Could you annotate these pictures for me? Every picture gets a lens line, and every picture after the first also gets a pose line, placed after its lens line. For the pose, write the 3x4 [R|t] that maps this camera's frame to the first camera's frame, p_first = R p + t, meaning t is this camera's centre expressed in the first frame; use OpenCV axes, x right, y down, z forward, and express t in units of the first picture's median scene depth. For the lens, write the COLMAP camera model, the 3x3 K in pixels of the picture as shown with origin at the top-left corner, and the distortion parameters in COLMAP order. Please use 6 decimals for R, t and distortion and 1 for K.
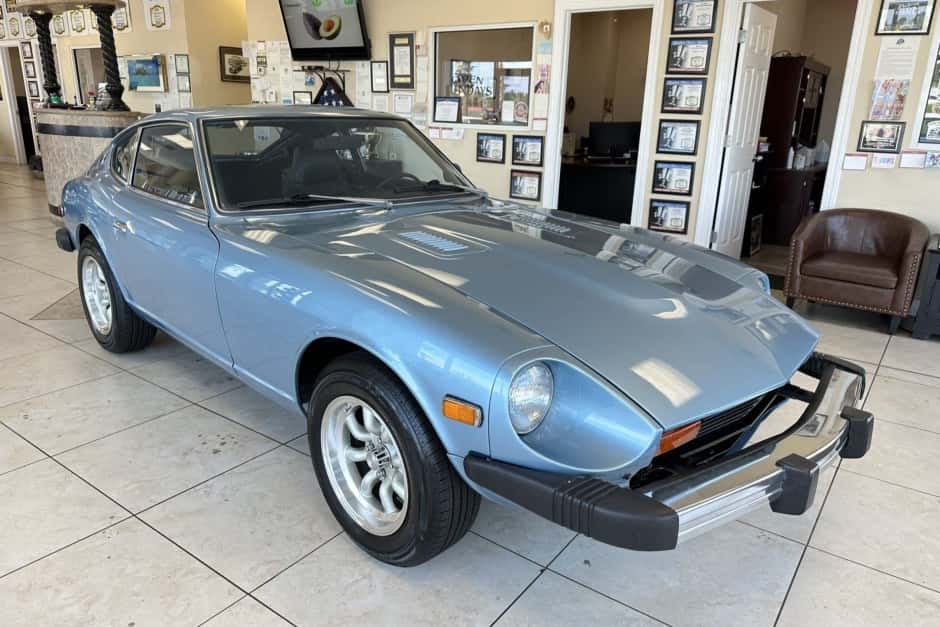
lens RADIAL K [[656.9, 0, 471.7], [0, 656.9, 322.9], [0, 0, 1]] dist [-0.007744, -0.008990]
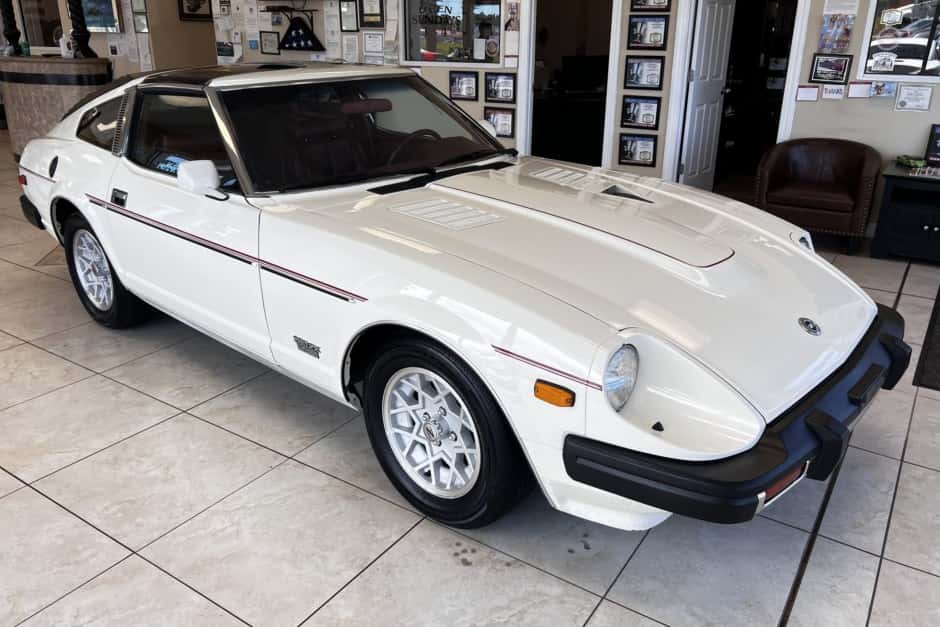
lens RADIAL K [[733.2, 0, 468.7], [0, 733.2, 305.1], [0, 0, 1]] dist [-0.008575, 0.014442]
pose [[0.998973, -0.034403, 0.029502, -0.007872], [0.033113, 0.998520, 0.043150, 0.020966], [-0.030943, -0.042128, 0.998633, -0.140306]]
